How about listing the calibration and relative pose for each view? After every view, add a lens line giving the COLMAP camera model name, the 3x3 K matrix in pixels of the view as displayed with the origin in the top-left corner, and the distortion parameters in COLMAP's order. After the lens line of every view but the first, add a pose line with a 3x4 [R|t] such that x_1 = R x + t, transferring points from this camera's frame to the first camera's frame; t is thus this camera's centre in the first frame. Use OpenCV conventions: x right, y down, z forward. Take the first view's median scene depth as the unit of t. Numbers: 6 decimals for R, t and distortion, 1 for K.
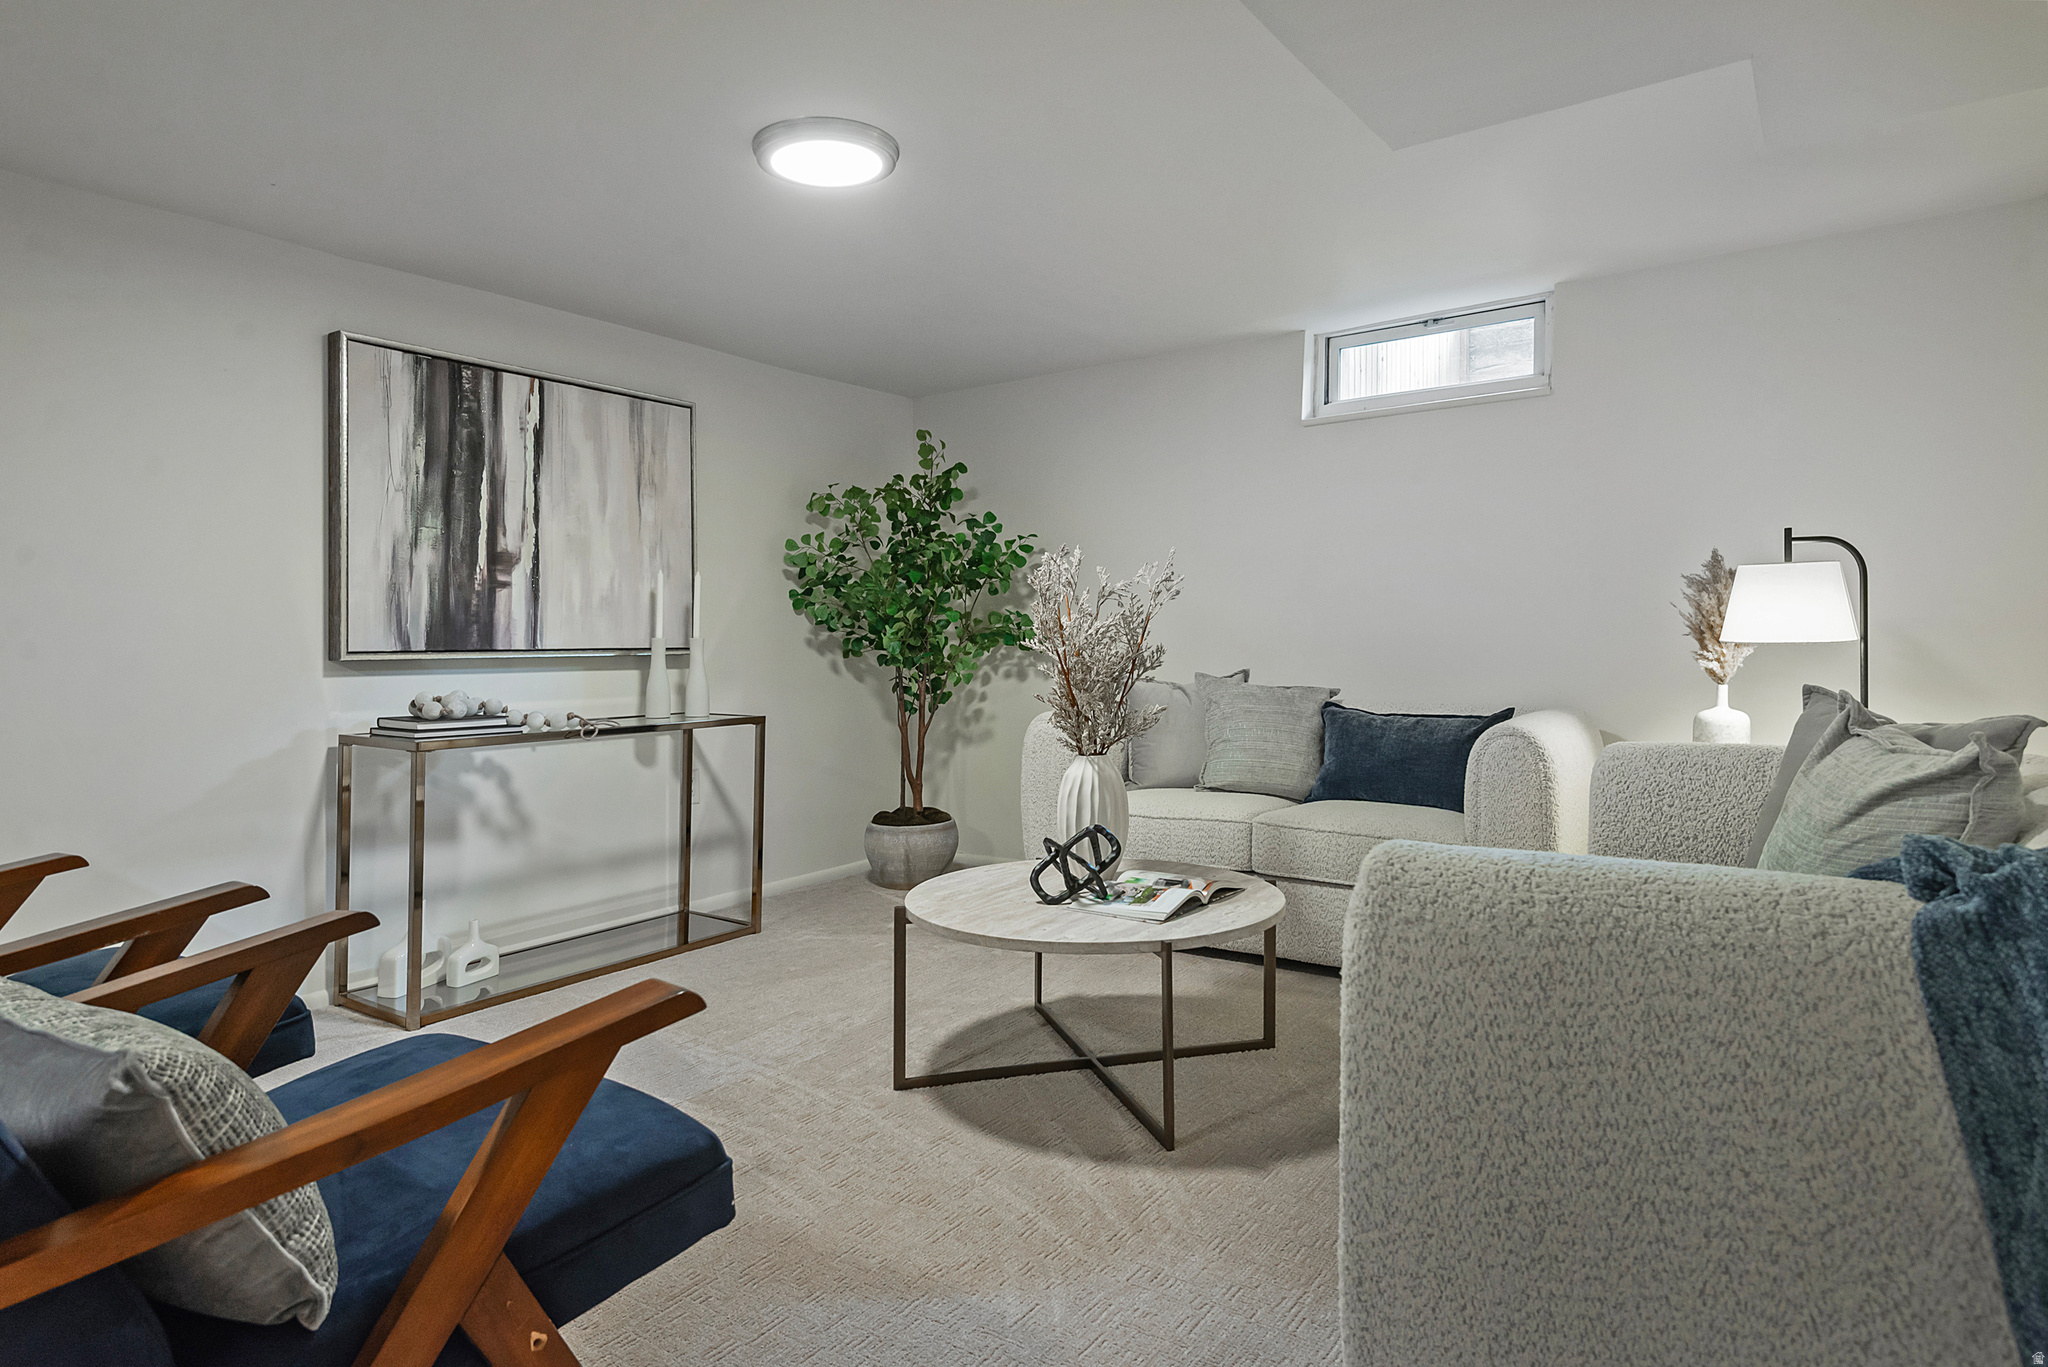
lens RADIAL K [[1183.7, 0, 1034.3], [0, 1183.7, 682.1], [0, 0, 1]] dist [0.016168, -0.013202]
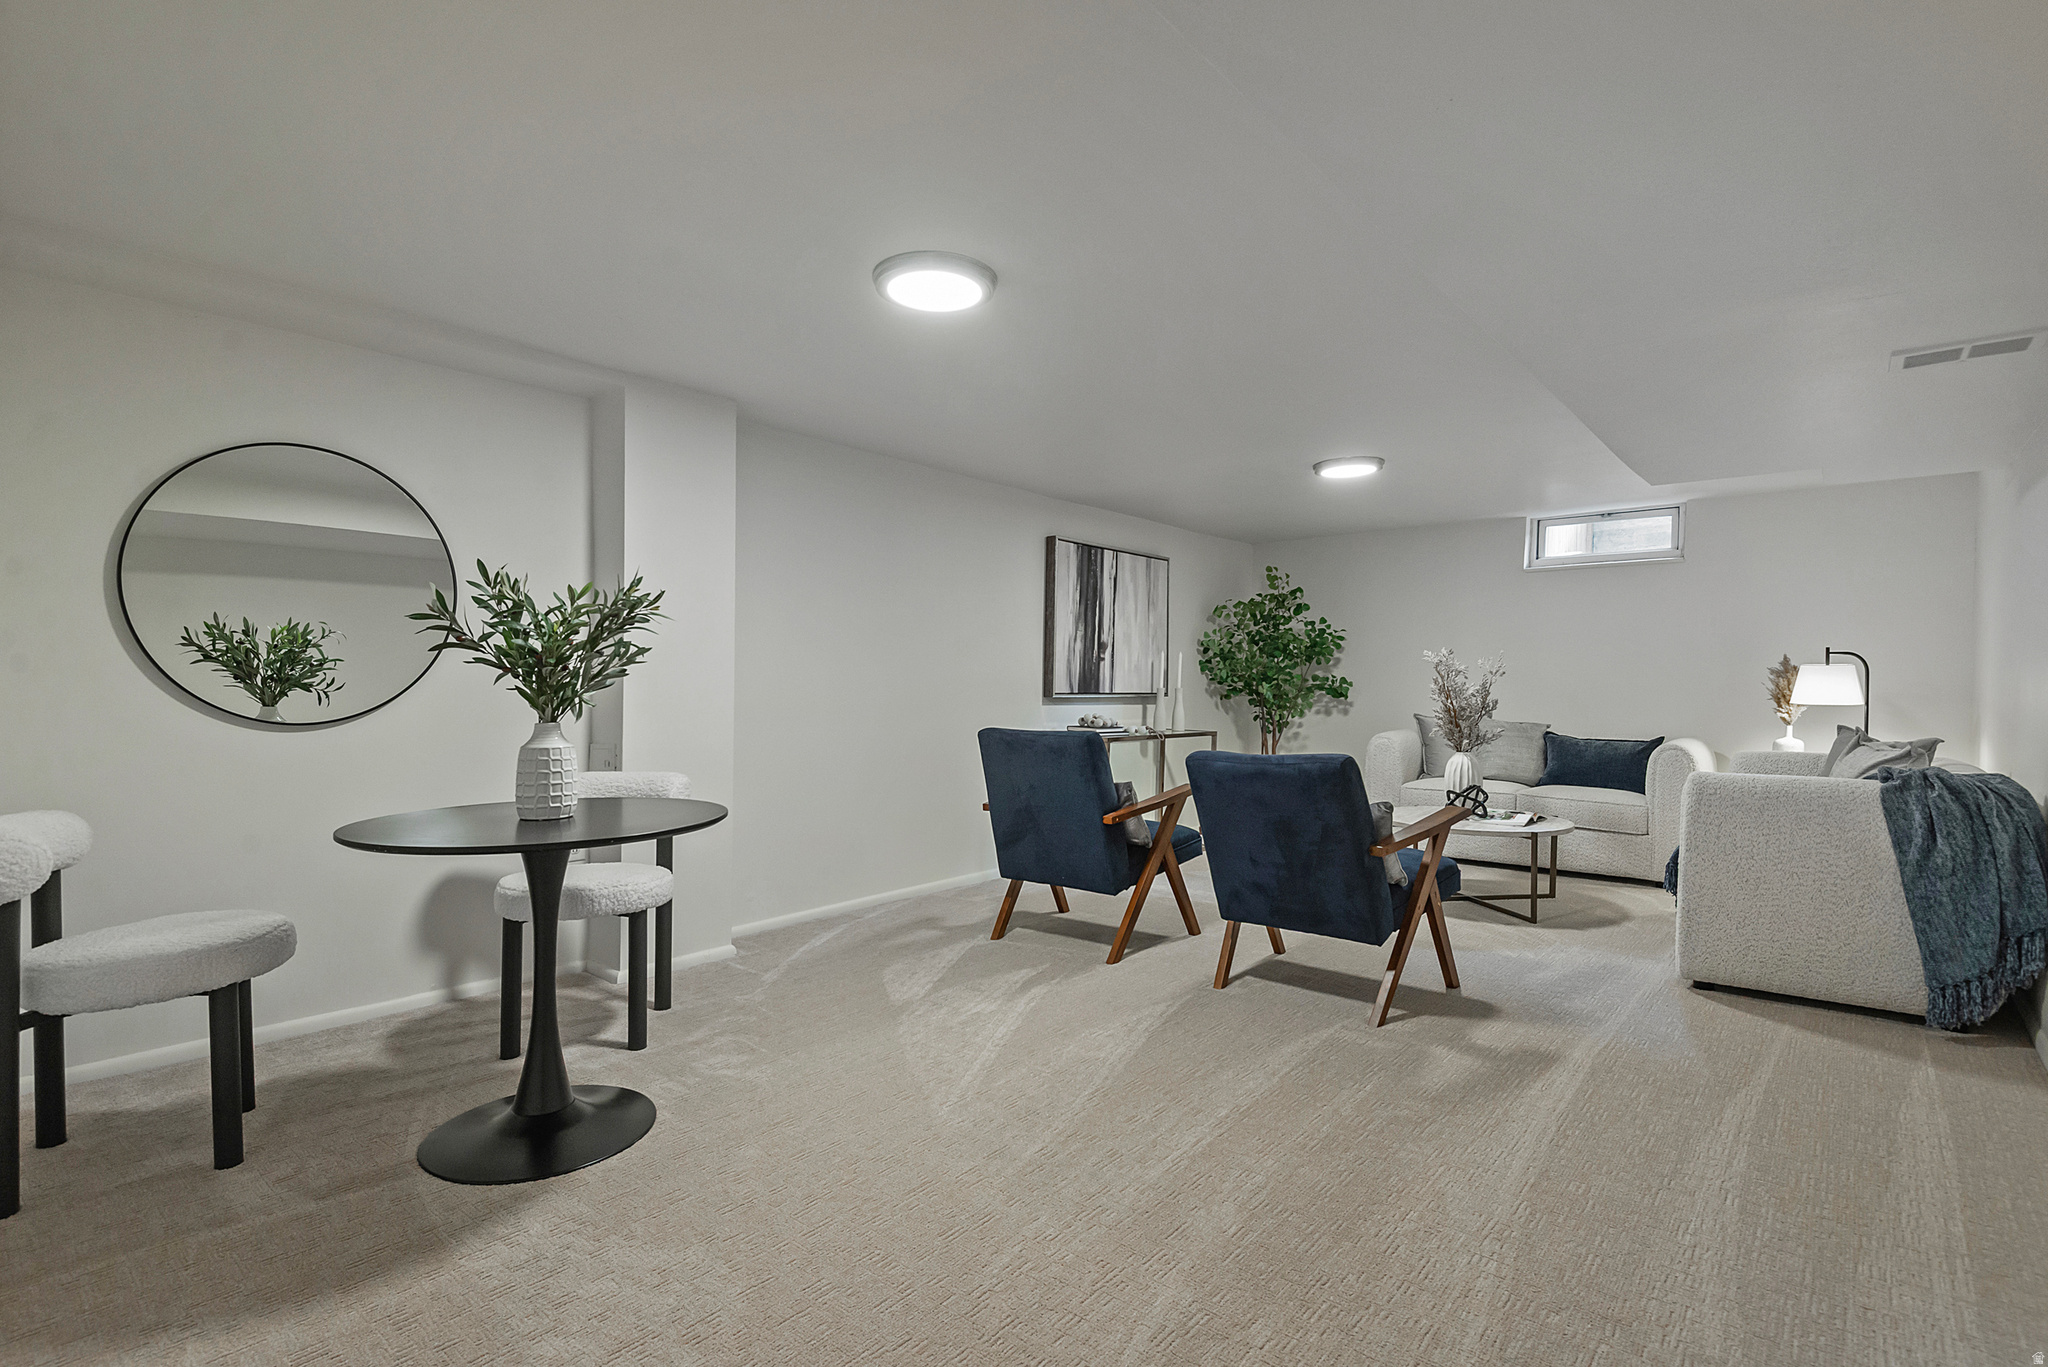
lens RADIAL K [[934.4, 0, 1019.7], [0, 934.4, 715.1], [0, 0, 1]] dist [-0.034748, -0.000259]
pose [[0.989710, 0.023366, -0.141169, -0.365226], [-0.023695, 0.999719, -0.000648, 0.012666], [0.141114, 0.003987, 0.989985, -0.521201]]
